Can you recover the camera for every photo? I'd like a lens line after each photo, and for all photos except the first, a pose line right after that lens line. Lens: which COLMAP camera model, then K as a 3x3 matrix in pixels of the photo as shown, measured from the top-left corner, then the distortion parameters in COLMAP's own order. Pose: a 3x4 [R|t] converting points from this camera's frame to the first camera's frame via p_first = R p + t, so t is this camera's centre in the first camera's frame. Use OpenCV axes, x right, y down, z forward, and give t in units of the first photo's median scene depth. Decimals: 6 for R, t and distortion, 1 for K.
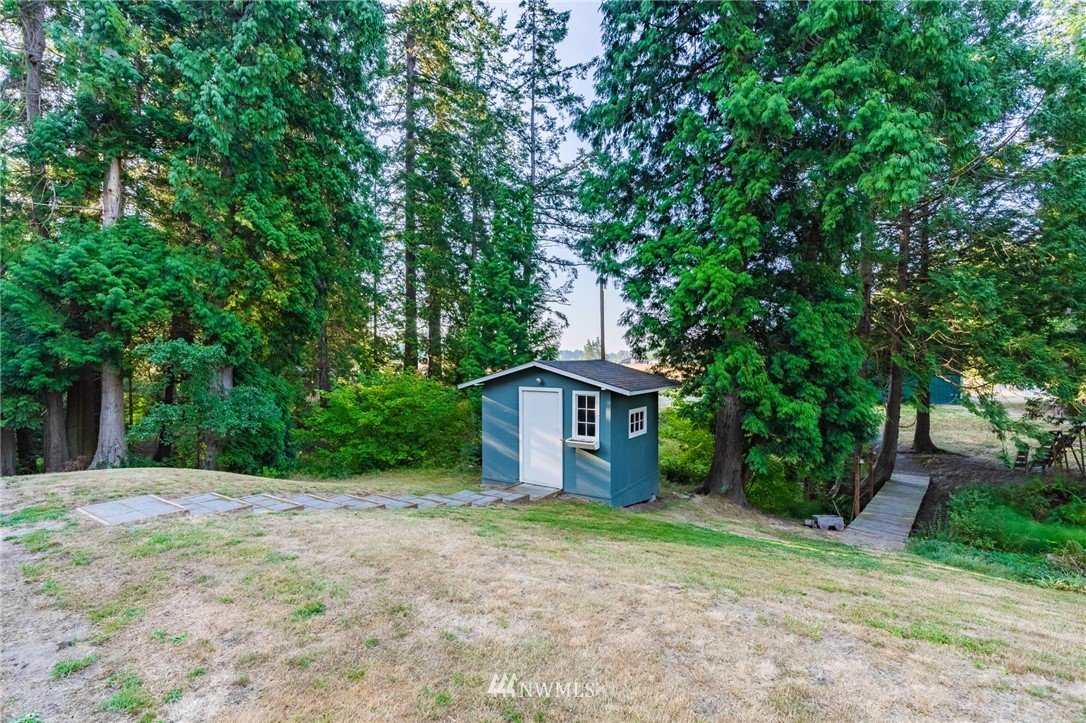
lens RADIAL K [[493.4, 0, 536.3], [0, 493.4, 361.6], [0, 0, 1]] dist [-0.000412, 0.001047]
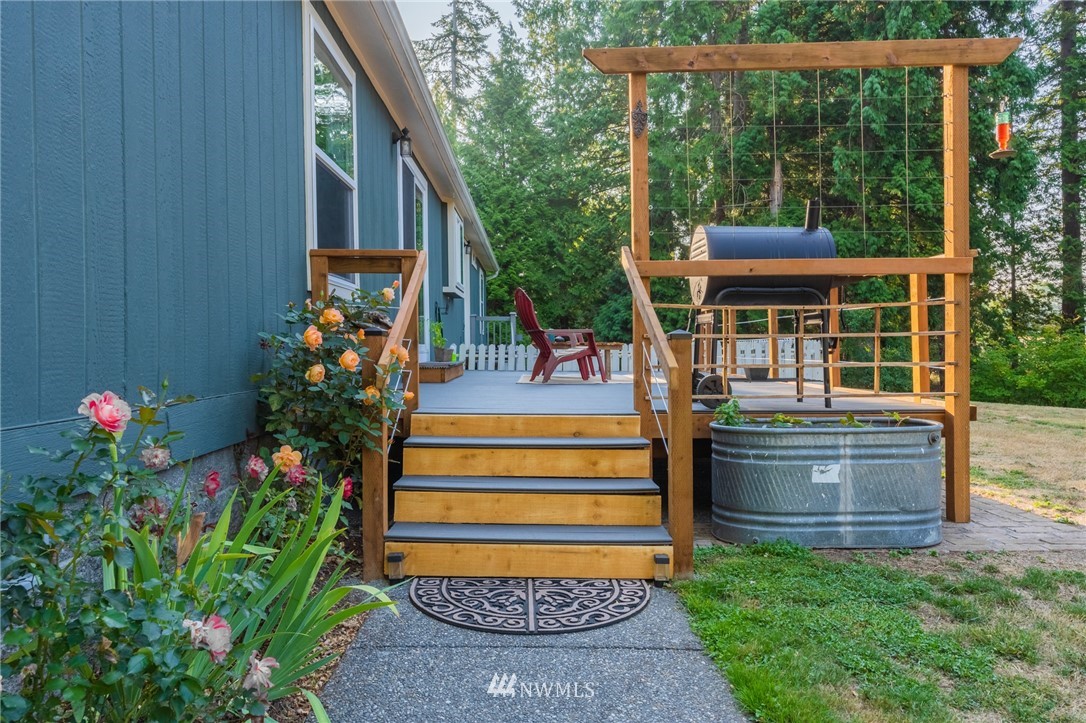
lens RADIAL K [[754.5, 0, 537.2], [0, 754.5, 356.5], [0, 0, 1]] dist [0.003619, -0.003921]
pose [[0.657878, -0.000517, -0.753125, 0.123942], [0.017877, 0.999729, 0.014930, 0.033720], [0.752913, -0.023286, 0.657709, -0.642203]]
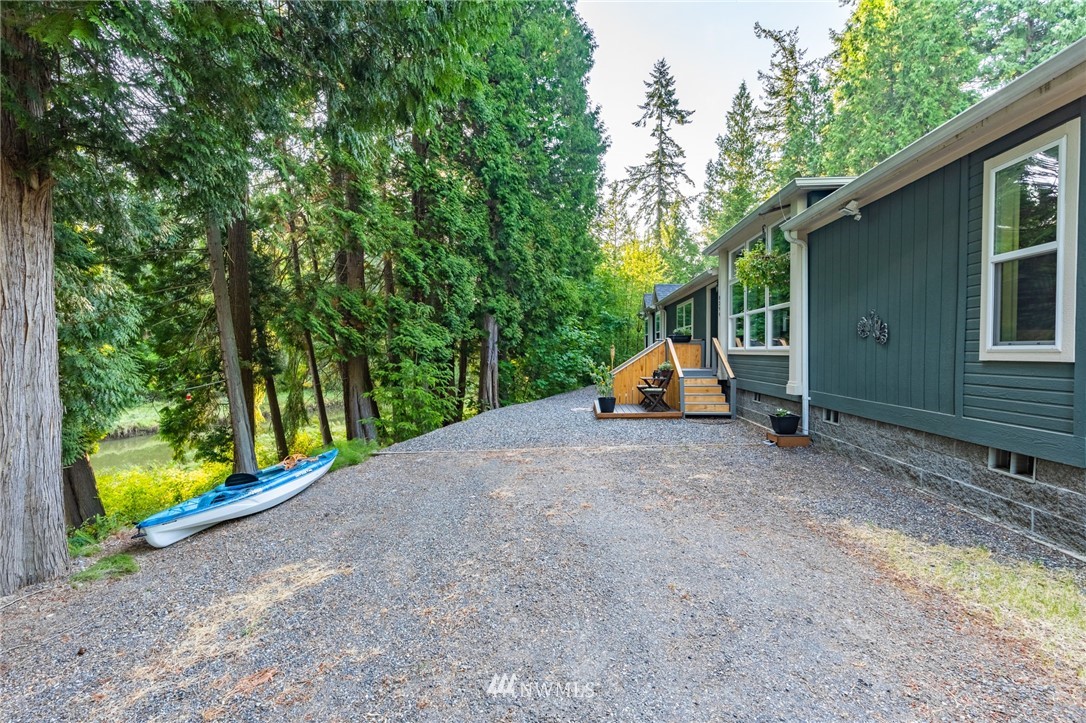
lens RADIAL K [[493.4, 0, 542.8], [0, 493.4, 363.3], [0, 0, 1]] dist [-0.000412, 0.001047]
pose [[0.602427, 0.023044, -0.797842, -0.261742], [0.008687, 0.999335, 0.035423, -0.023441], [0.798127, -0.028271, 0.601826, -1.629498]]
